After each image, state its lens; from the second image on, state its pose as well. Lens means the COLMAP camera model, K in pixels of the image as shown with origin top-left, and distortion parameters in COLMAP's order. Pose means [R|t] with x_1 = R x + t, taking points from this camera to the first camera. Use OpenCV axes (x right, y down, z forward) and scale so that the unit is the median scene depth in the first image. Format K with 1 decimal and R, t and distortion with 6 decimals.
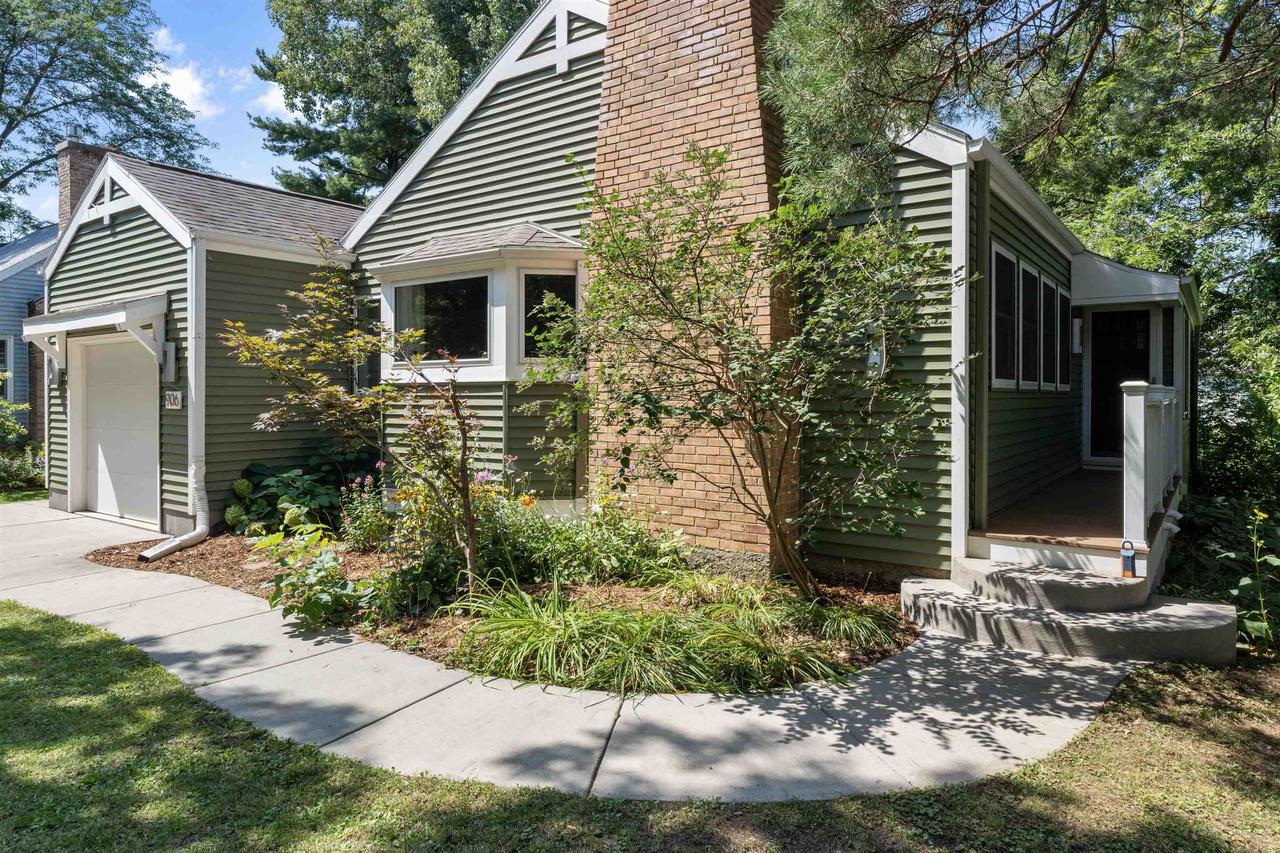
lens RADIAL K [[805.1, 0, 627.2], [0, 805.1, 399.6], [0, 0, 1]] dist [-0.006139, 0.001924]
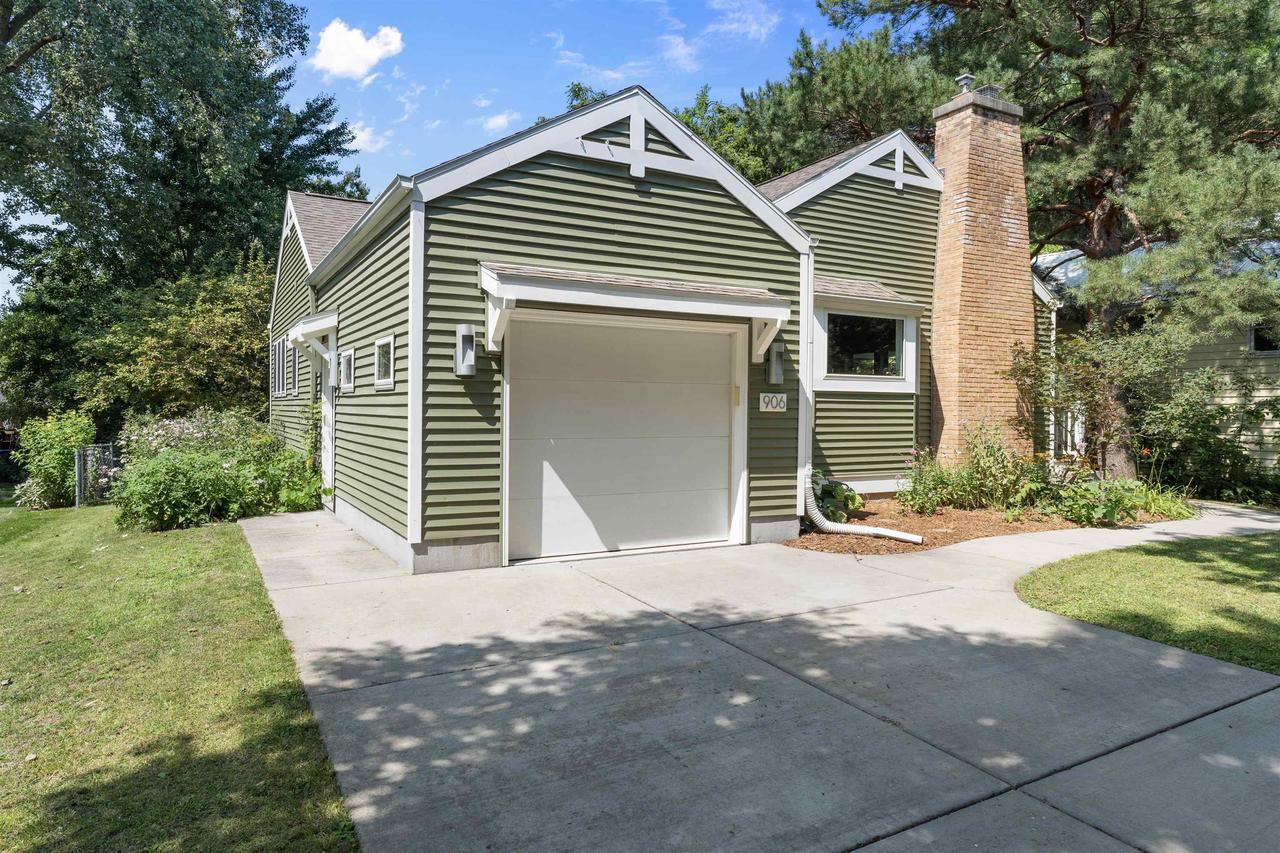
lens RADIAL K [[805.1, 0, 641.4], [0, 805.1, 421.8], [0, 0, 1]] dist [-0.006139, 0.001924]
pose [[0.410692, -0.009860, 0.911721, -1.717331], [-0.004421, 0.999908, 0.012805, 0.013848], [-0.911764, -0.009290, 0.410611, 0.843299]]
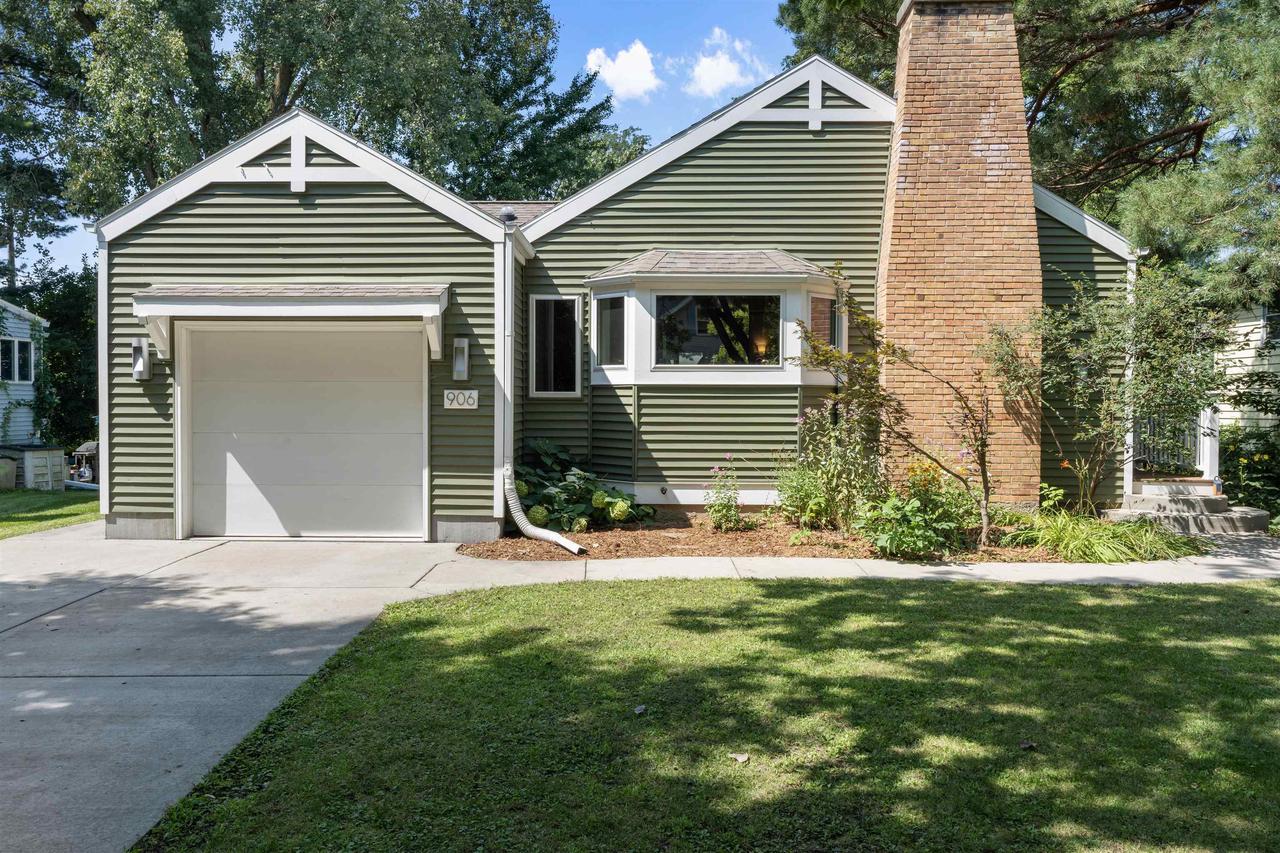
lens RADIAL K [[1009.1, 0, 636.0], [0, 1009.1, 427.1], [0, 0, 1]] dist [-0.002609, 0.002875]
pose [[0.822397, -0.011374, 0.568800, -1.211688], [-0.001851, 0.999741, 0.022667, 0.006901], [-0.568910, -0.019694, 0.822164, -0.107725]]
